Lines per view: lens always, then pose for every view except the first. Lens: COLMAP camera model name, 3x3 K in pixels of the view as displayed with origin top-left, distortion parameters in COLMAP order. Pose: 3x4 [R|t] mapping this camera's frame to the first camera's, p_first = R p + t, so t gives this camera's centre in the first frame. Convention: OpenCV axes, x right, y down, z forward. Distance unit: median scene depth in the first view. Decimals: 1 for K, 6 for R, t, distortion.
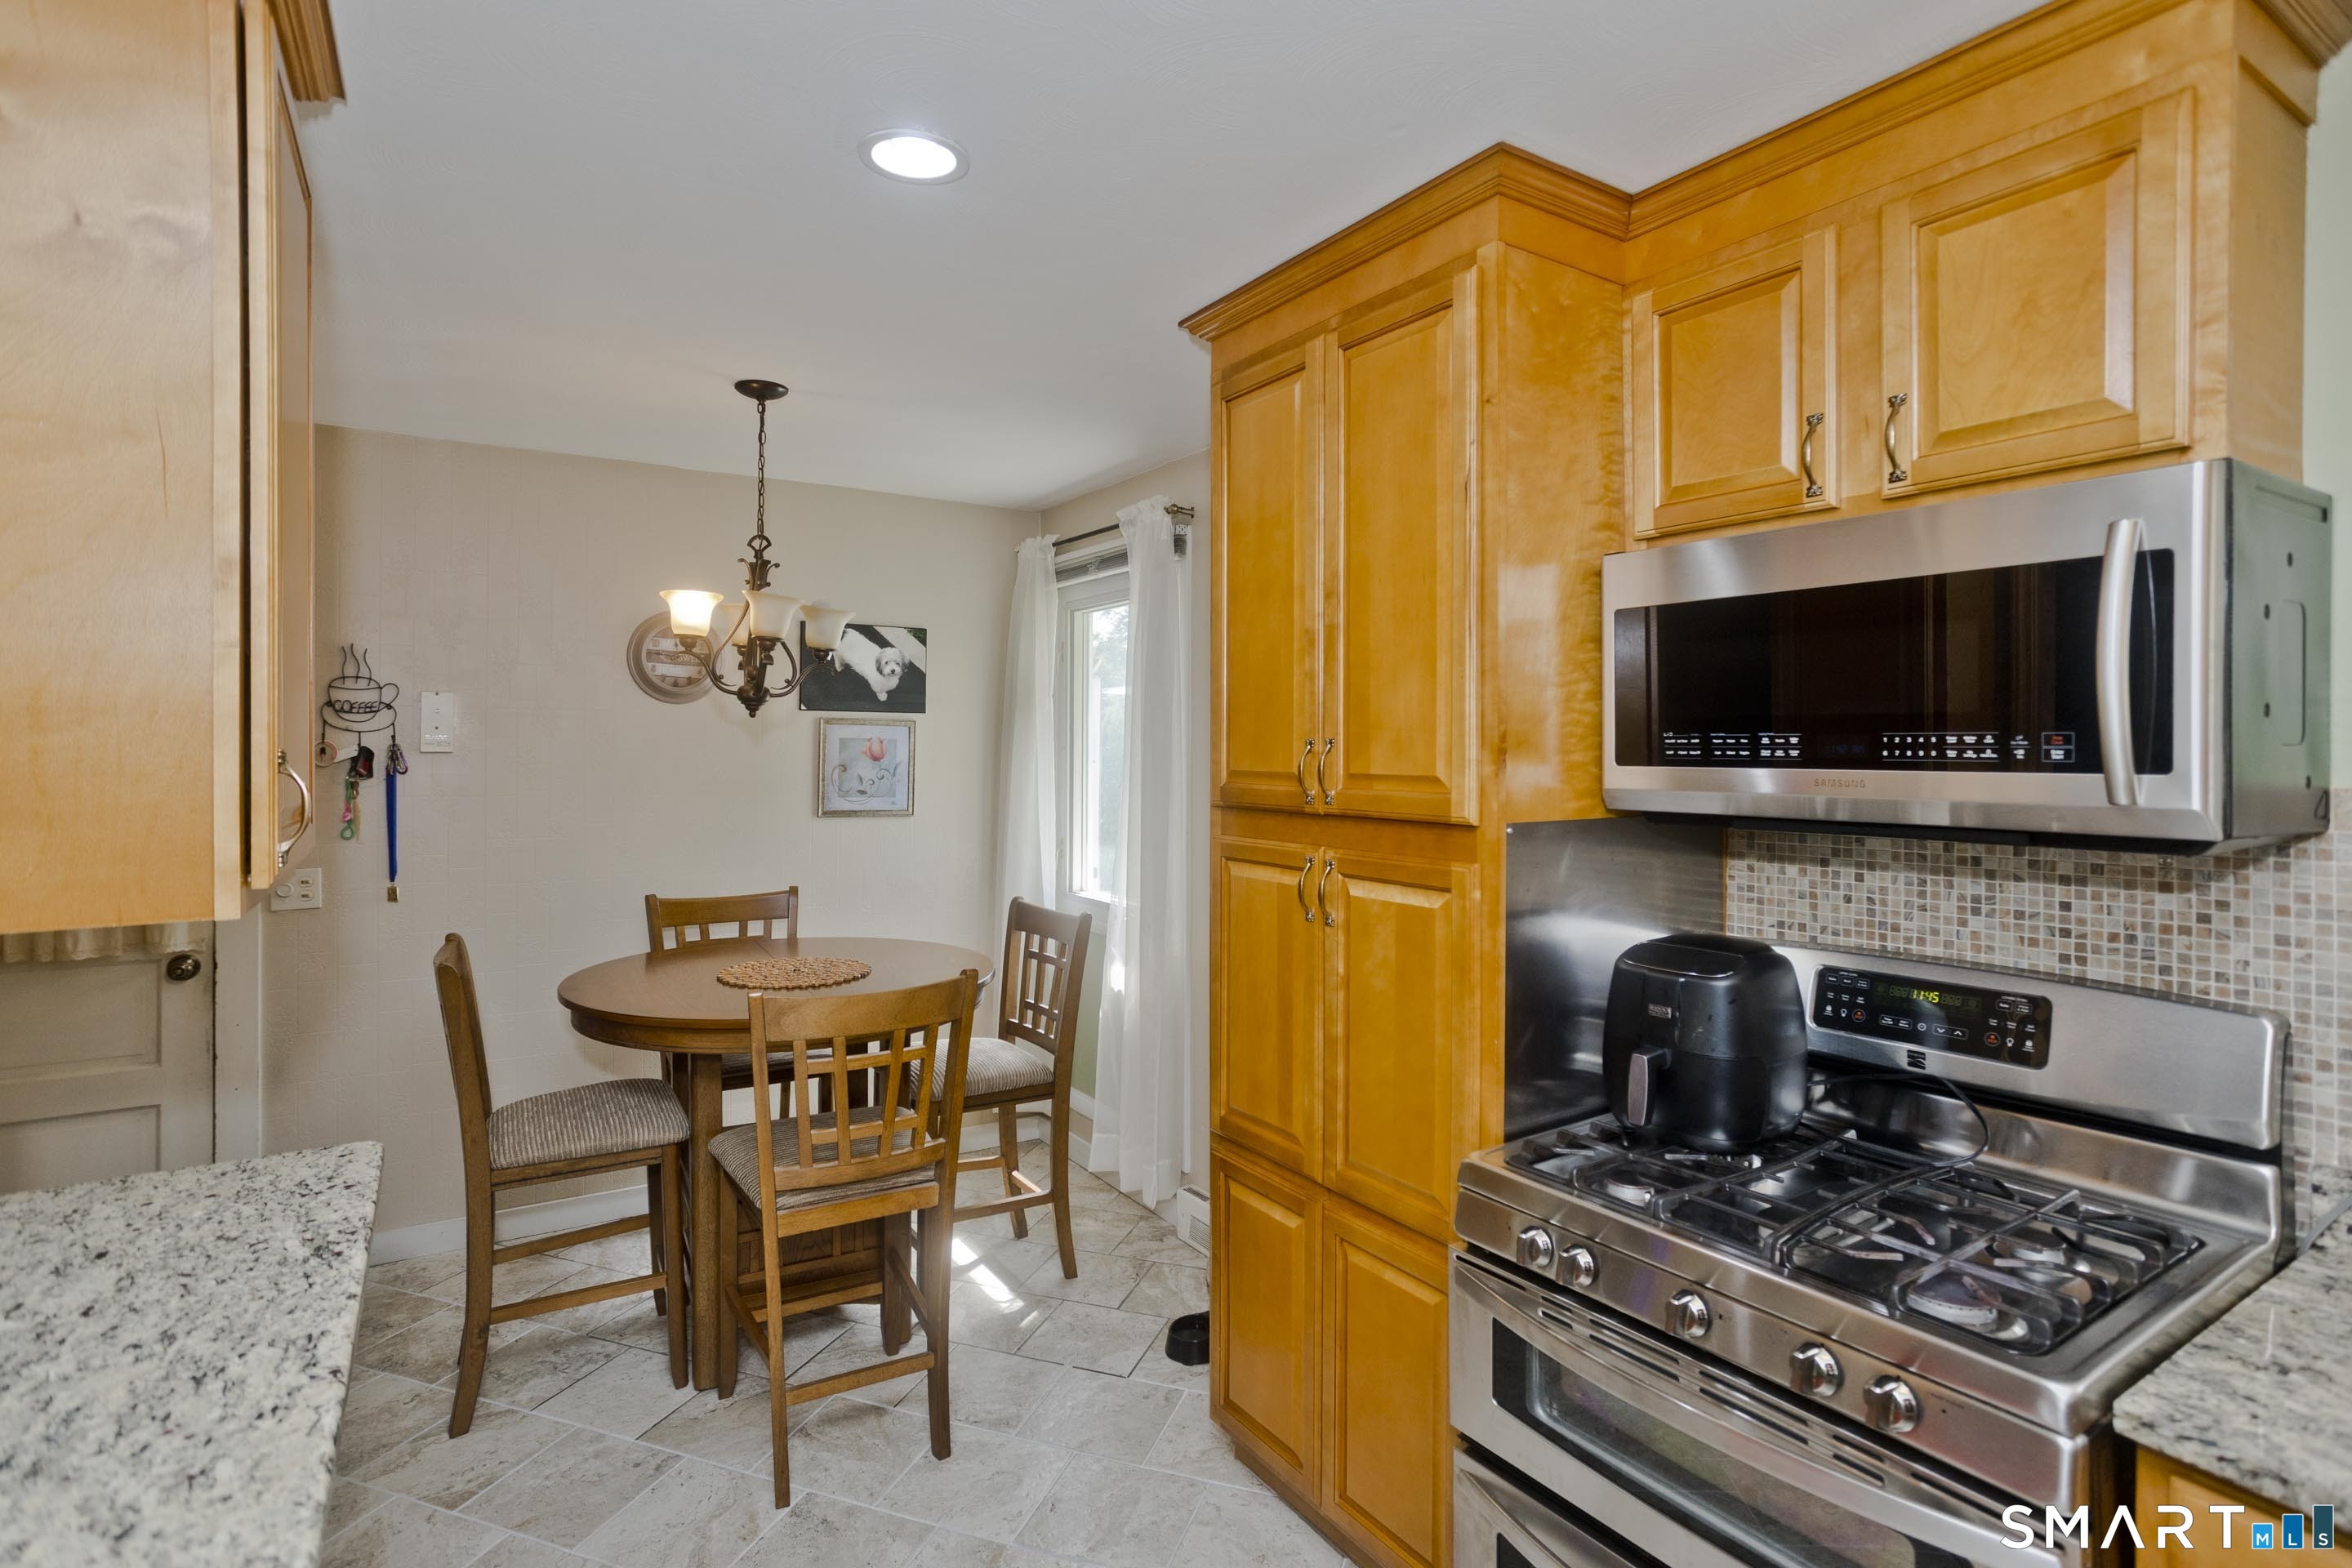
lens RADIAL K [[1142.7, 0, 1182.0], [0, 1142.7, 774.1], [0, 0, 1]] dist [-0.037351, 0.019598]
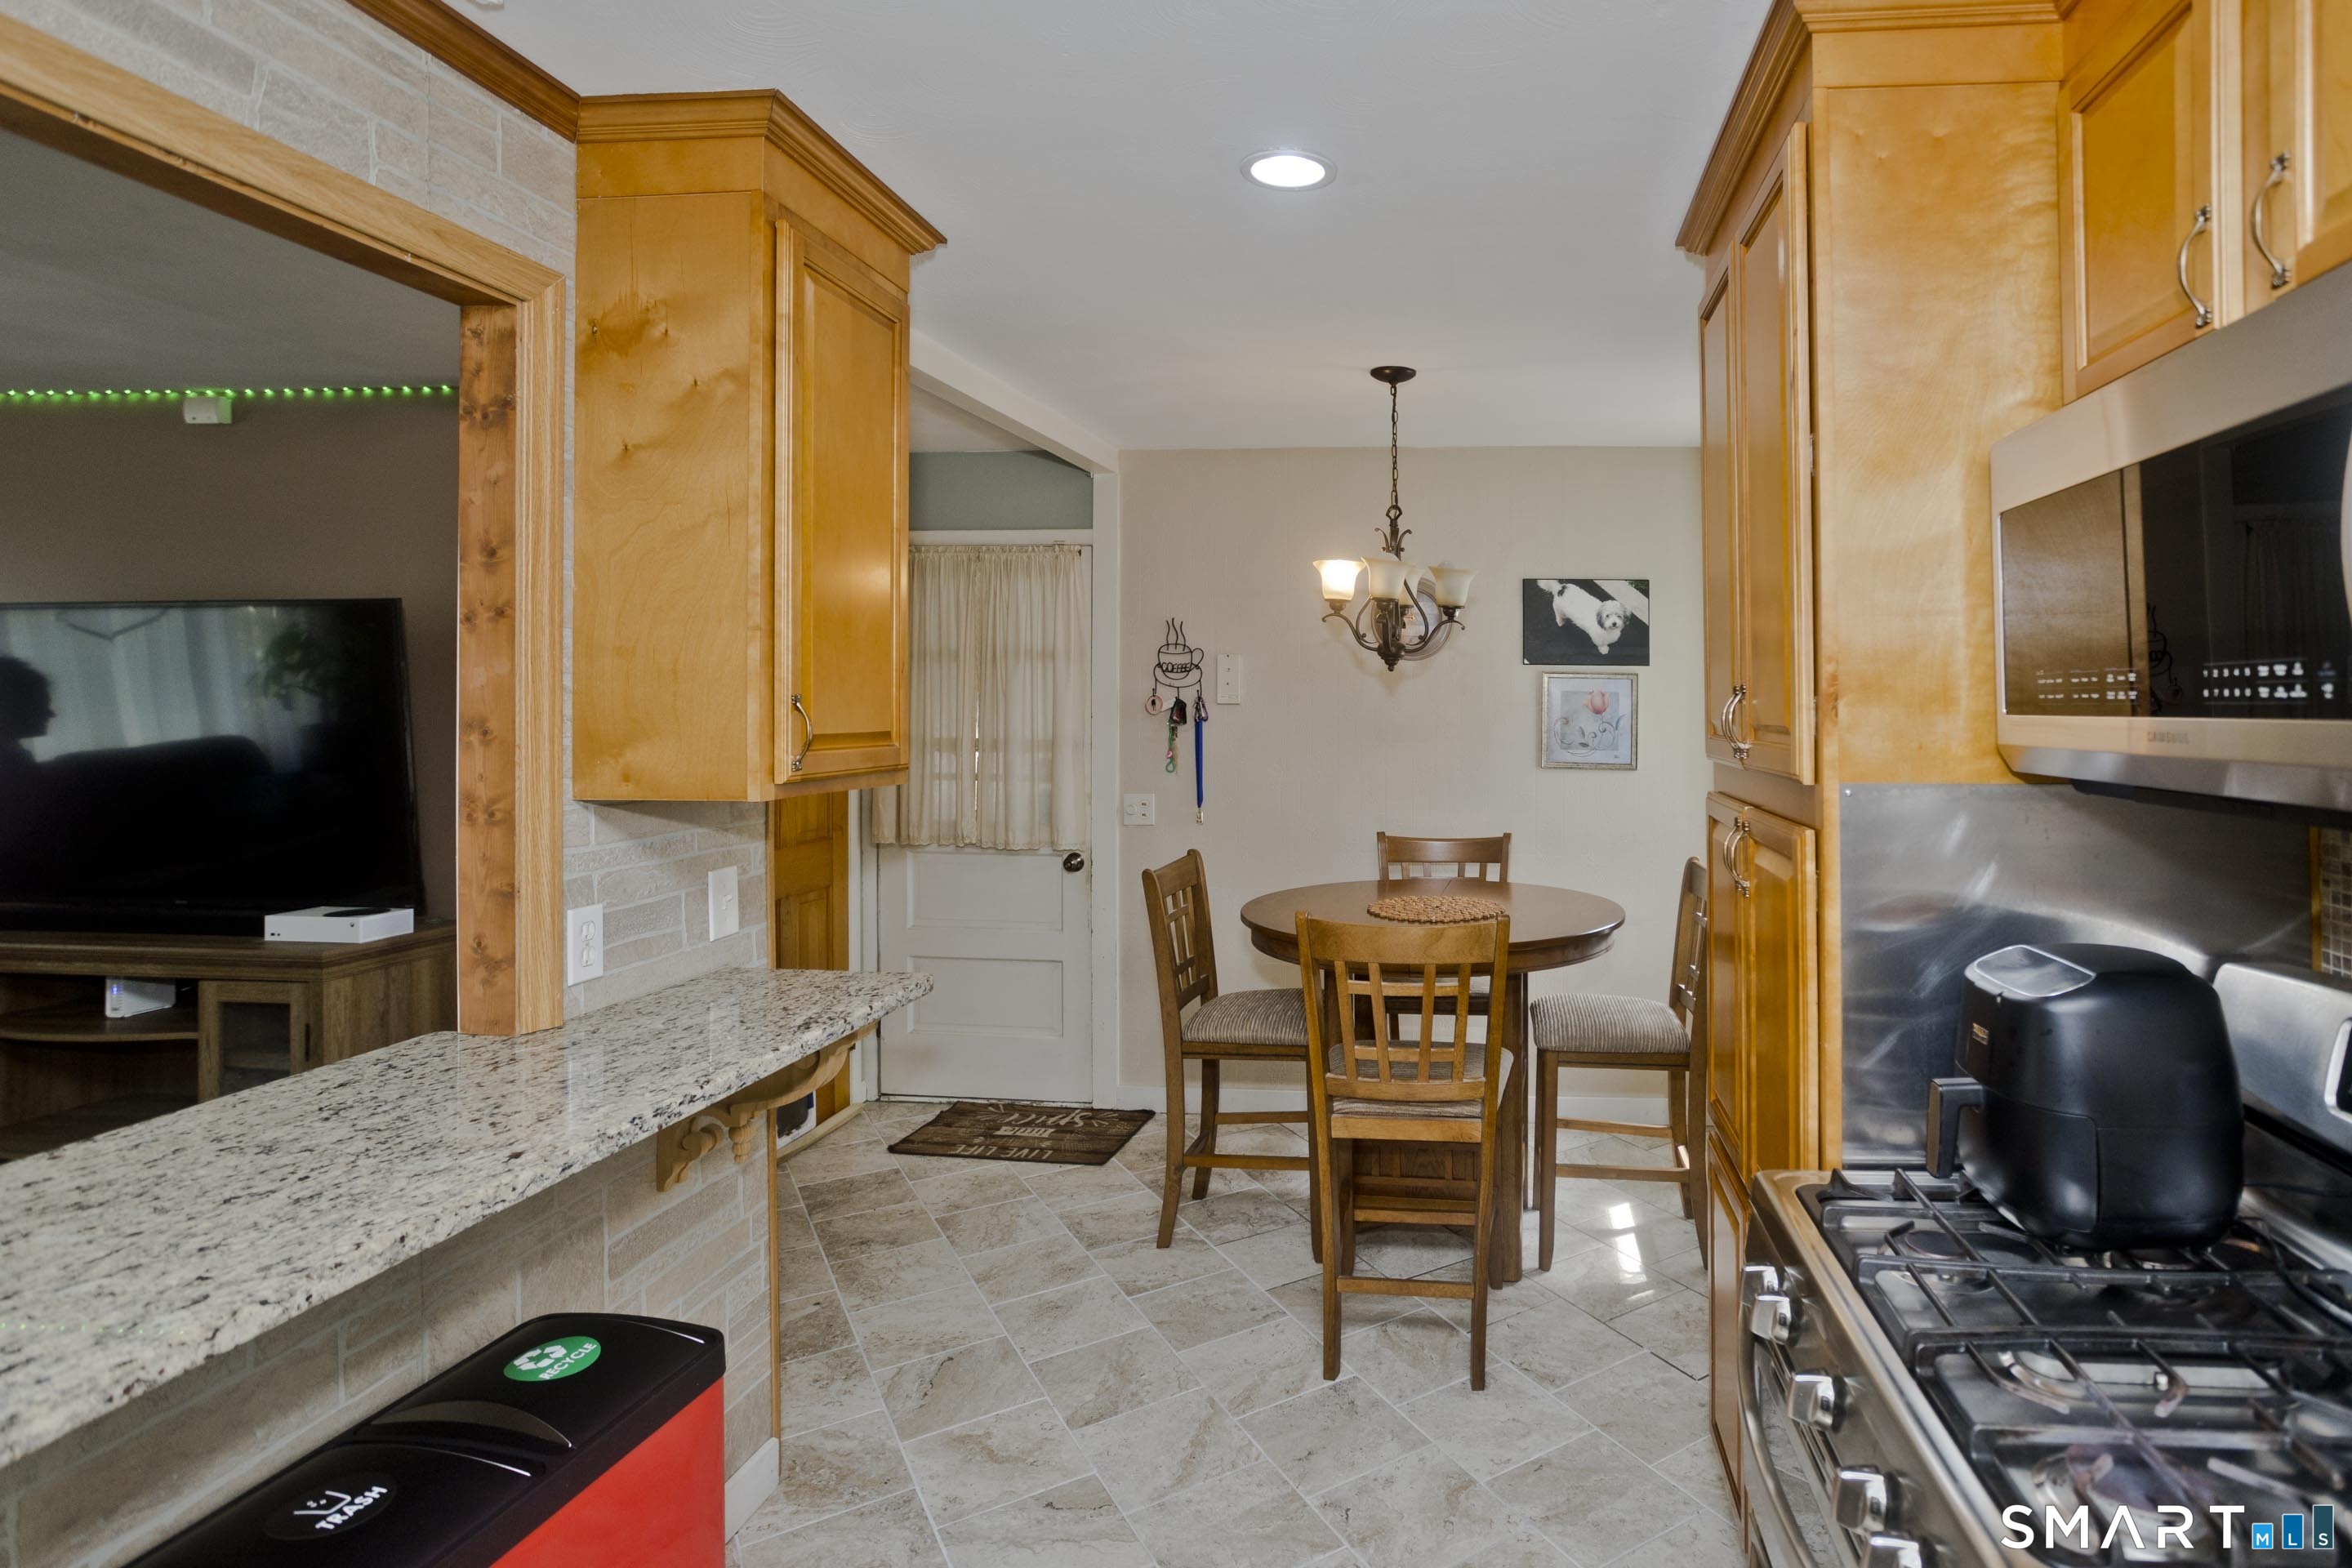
lens RADIAL K [[1142.7, 0, 1273.6], [0, 1142.7, 715.8], [0, 0, 1]] dist [-0.037351, 0.019598]
pose [[0.807839, 0.008224, -0.589346, 0.237383], [-0.015292, 0.999859, -0.007009, 0.003567], [0.589205, 0.014674, 0.807850, 0.050330]]
